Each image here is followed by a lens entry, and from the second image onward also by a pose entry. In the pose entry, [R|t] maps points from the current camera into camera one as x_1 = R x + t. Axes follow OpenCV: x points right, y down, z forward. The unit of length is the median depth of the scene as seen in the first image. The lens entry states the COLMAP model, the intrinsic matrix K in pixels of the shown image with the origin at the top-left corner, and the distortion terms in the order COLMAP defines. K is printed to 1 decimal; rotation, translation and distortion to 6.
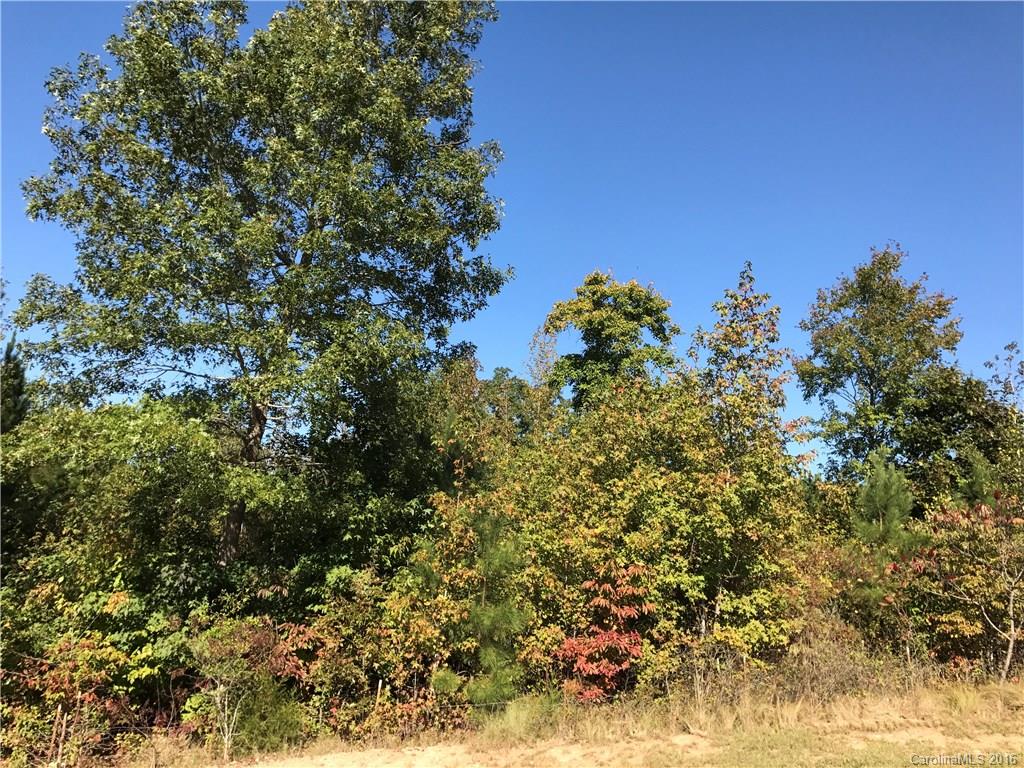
lens RADIAL K [[839.0, 0, 507.9], [0, 839.0, 386.0], [0, 0, 1]] dist [0.000147, 0.018562]
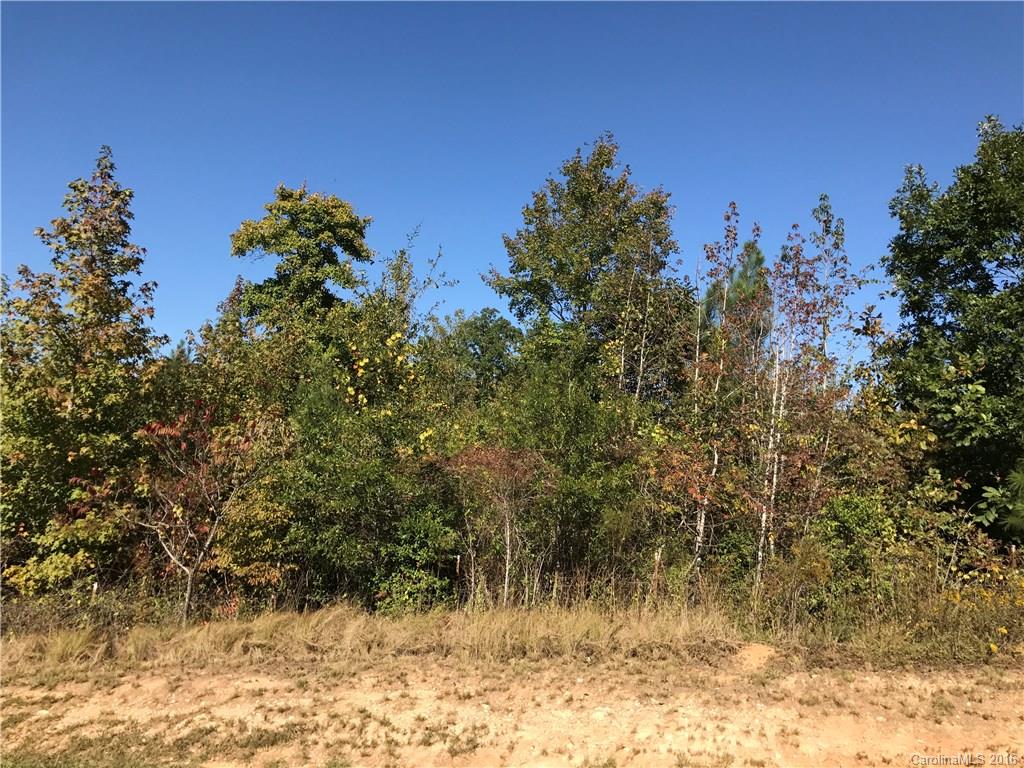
lens RADIAL K [[839.0, 0, 511.4], [0, 839.0, 385.8], [0, 0, 1]] dist [0.000147, 0.018562]
pose [[0.990572, -0.025401, -0.134616, 0.919992], [0.034978, 0.996985, 0.069264, 0.056659], [0.132450, -0.073319, 0.988474, 0.184573]]
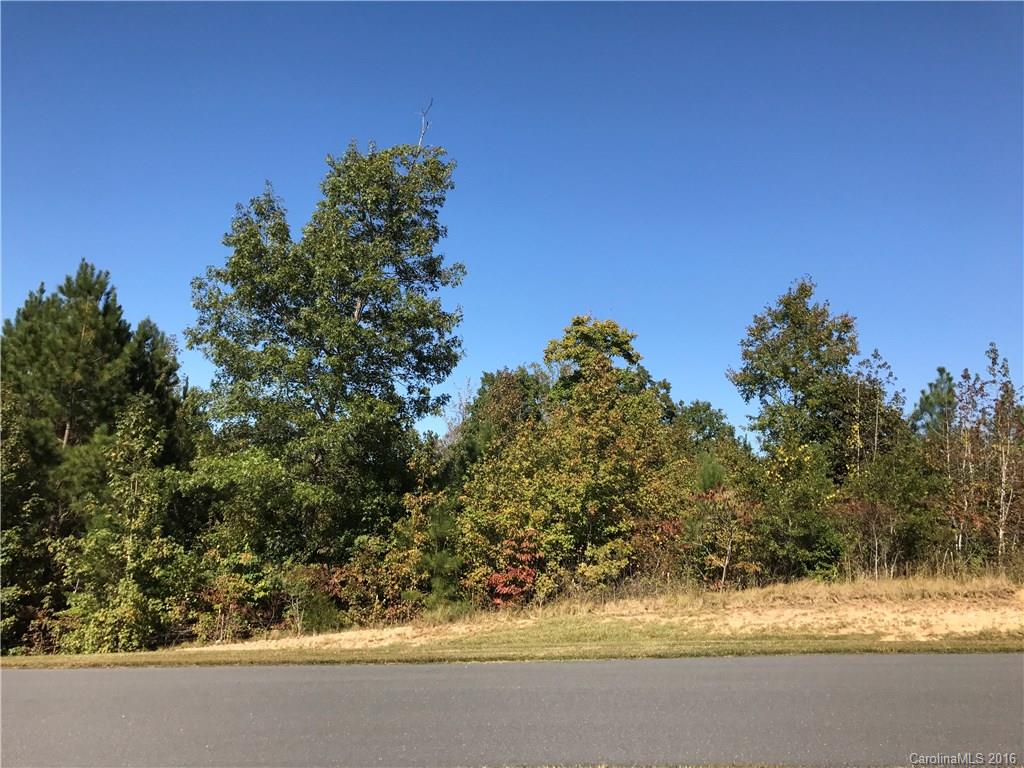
lens RADIAL K [[839.0, 0, 517.7], [0, 839.0, 381.6], [0, 0, 1]] dist [0.000147, 0.018562]
pose [[0.983735, -0.057486, -0.170182, 0.449074], [0.062757, 0.997697, 0.025750, -0.136271], [0.168309, -0.036012, 0.985076, -0.689239]]
